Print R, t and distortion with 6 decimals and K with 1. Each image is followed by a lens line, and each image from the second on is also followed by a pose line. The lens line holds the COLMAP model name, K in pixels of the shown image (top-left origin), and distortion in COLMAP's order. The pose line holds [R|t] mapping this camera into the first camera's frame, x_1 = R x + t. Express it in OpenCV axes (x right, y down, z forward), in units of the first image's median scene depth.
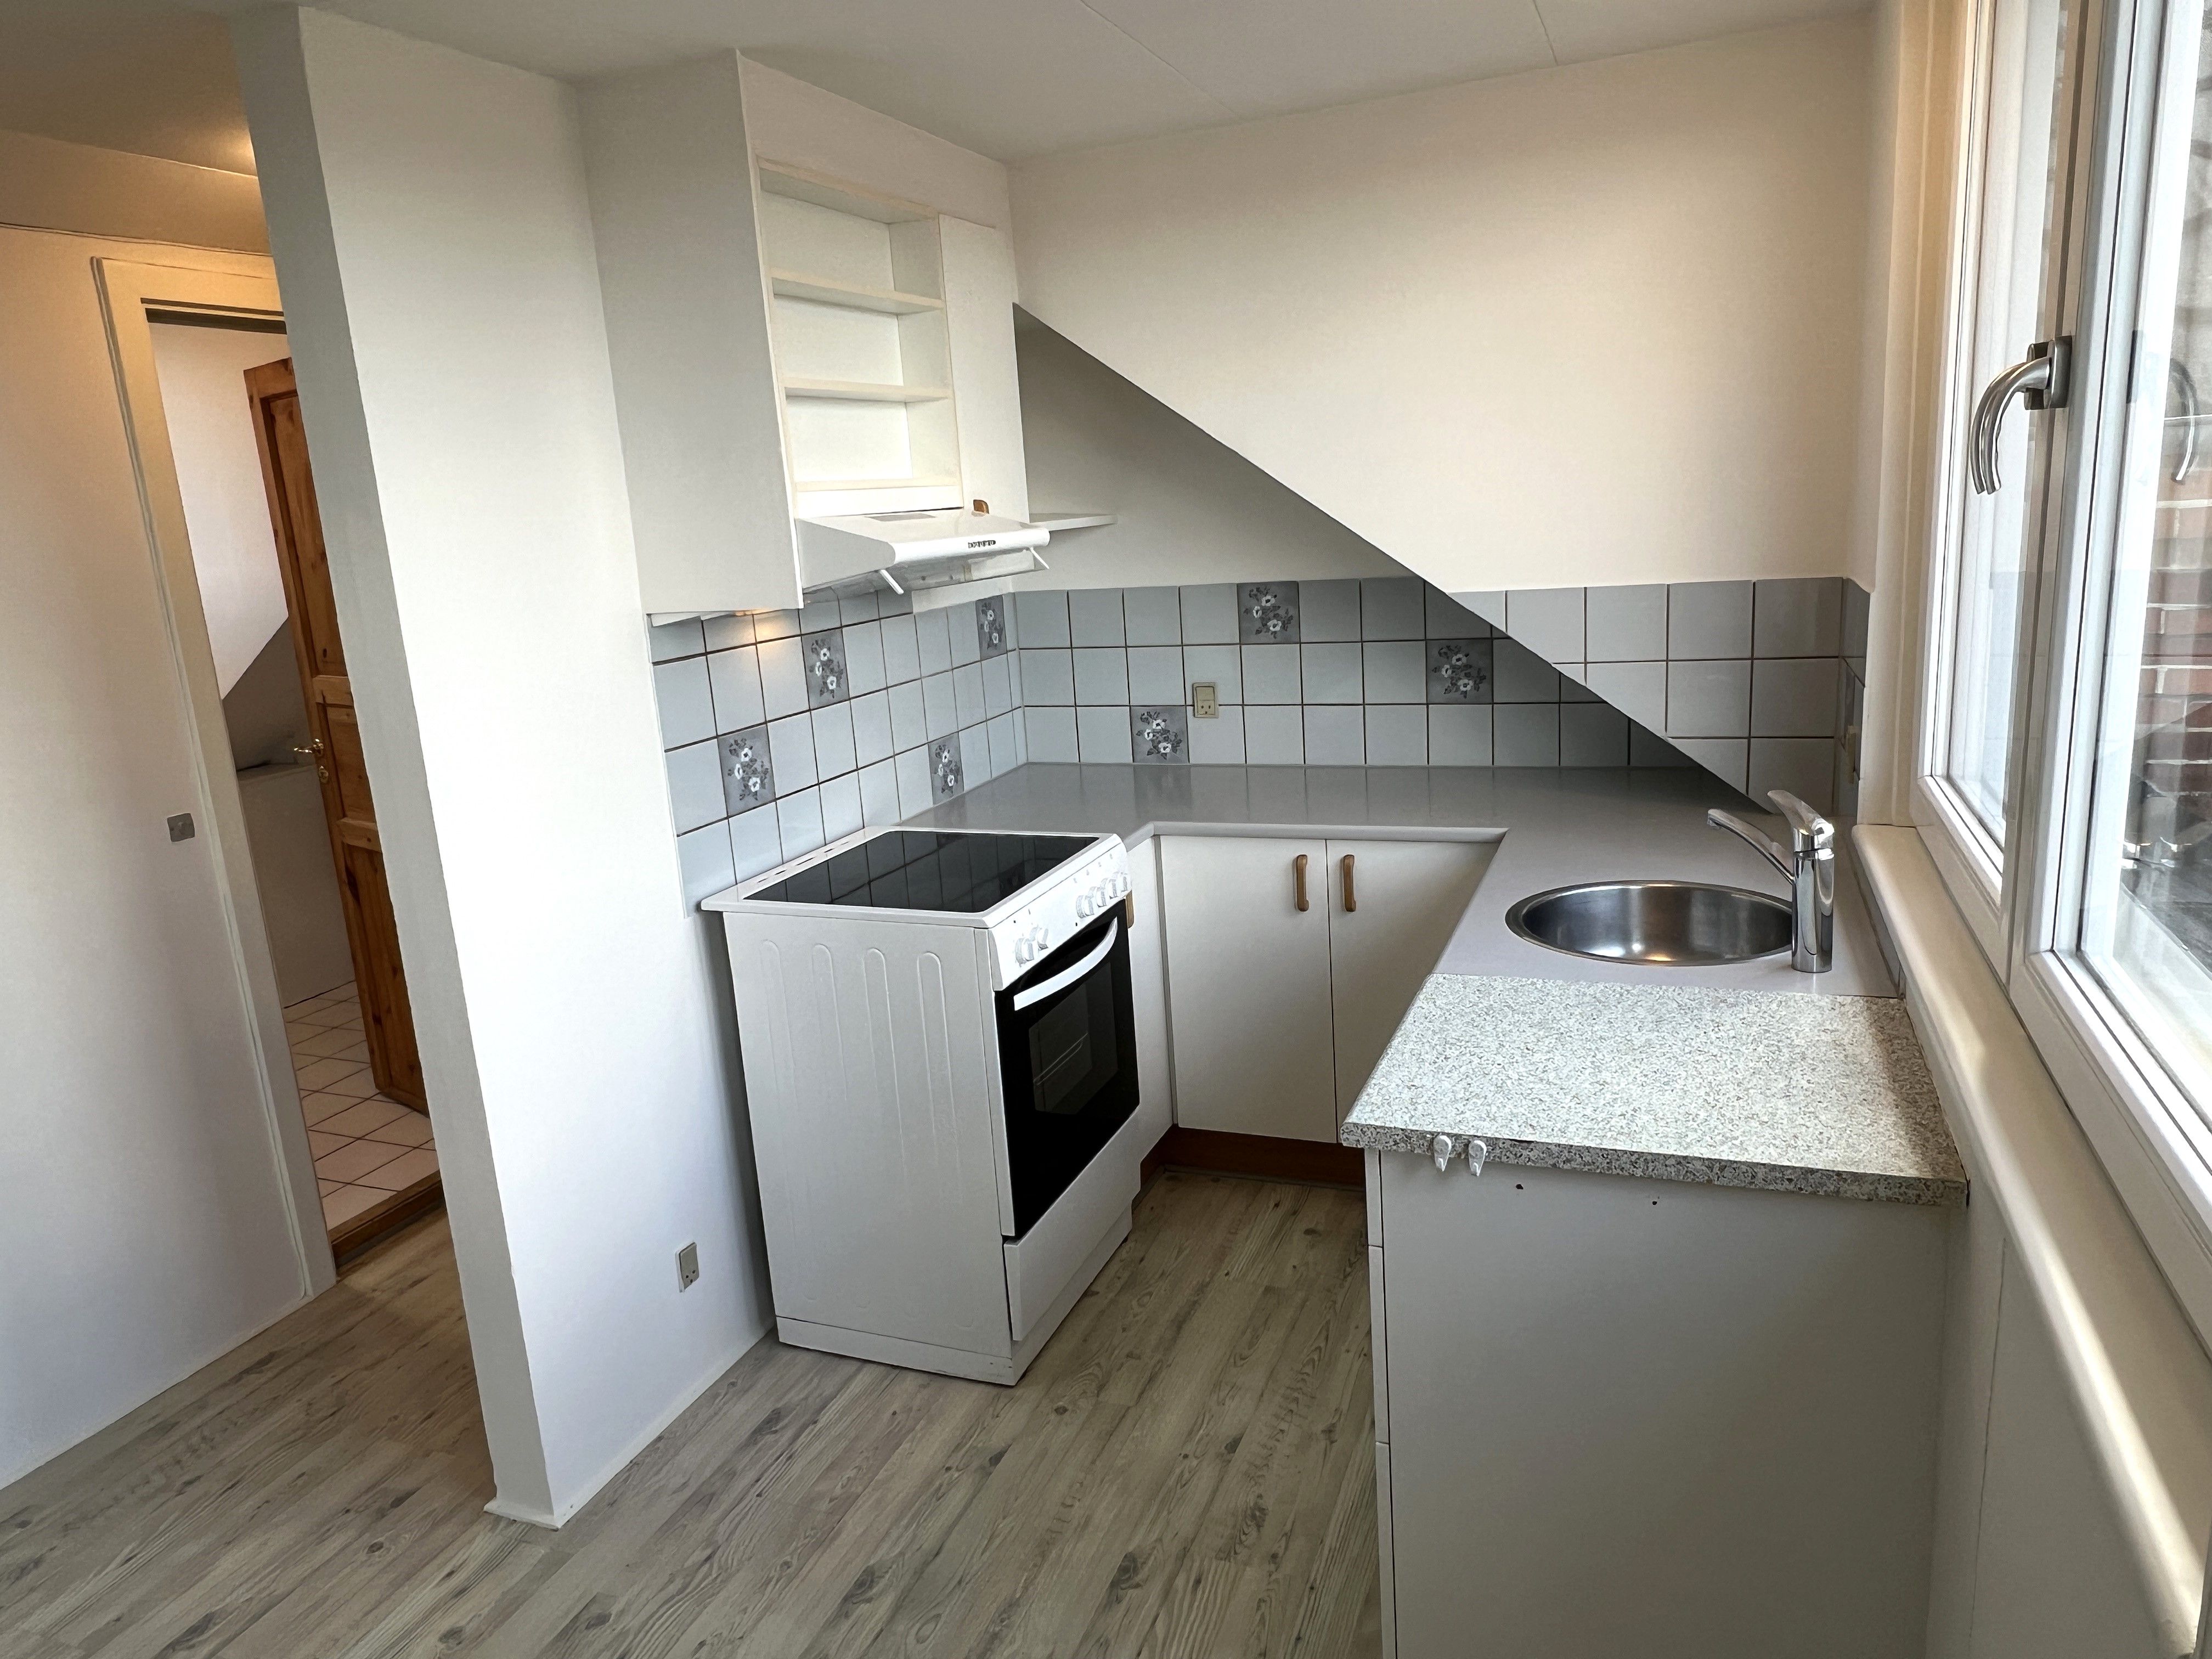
lens RADIAL K [[1444.1, 0, 1109.6], [0, 1444.1, 824.4], [0, 0, 1]] dist [-0.005645, 0.001386]
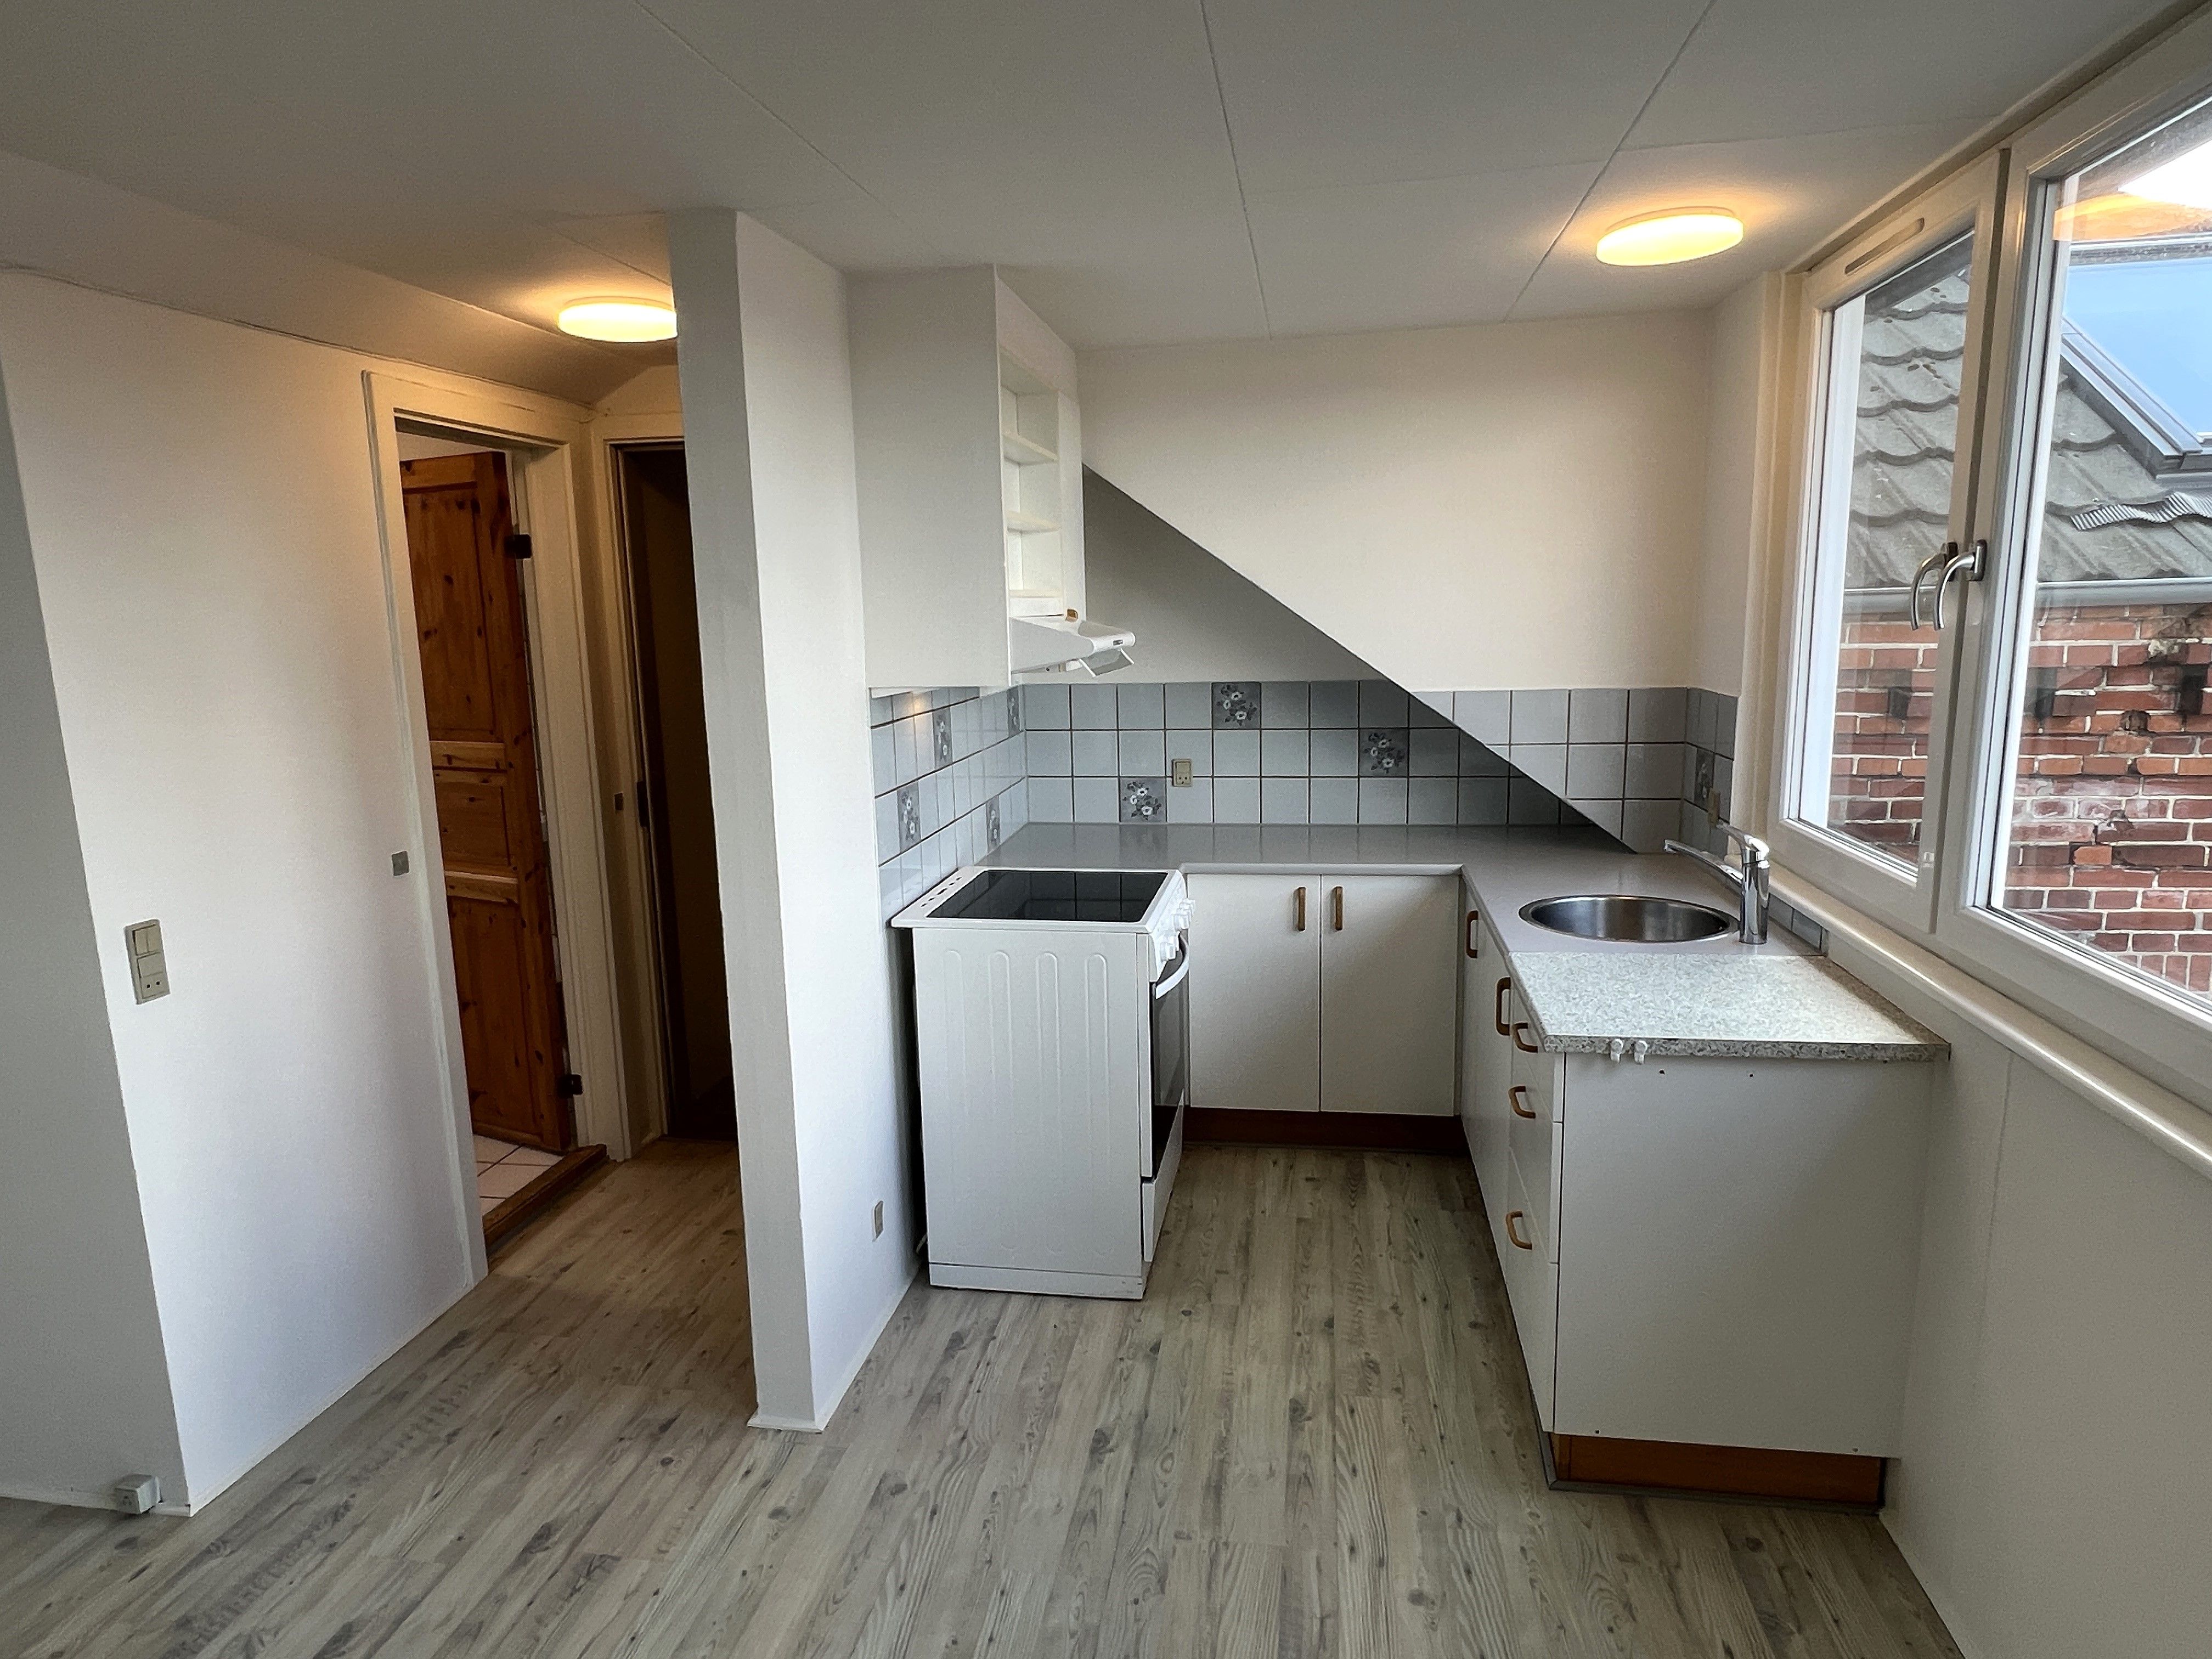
lens RADIAL K [[1287.1, 0, 1104.8], [0, 1287.1, 831.6], [0, 0, 1]] dist [-0.003342, -0.000305]
pose [[0.976770, 0.005034, 0.214232, -0.346519], [0.007611, 0.998278, -0.058158, 0.044119], [-0.214156, 0.058437, 0.975050, -0.123488]]
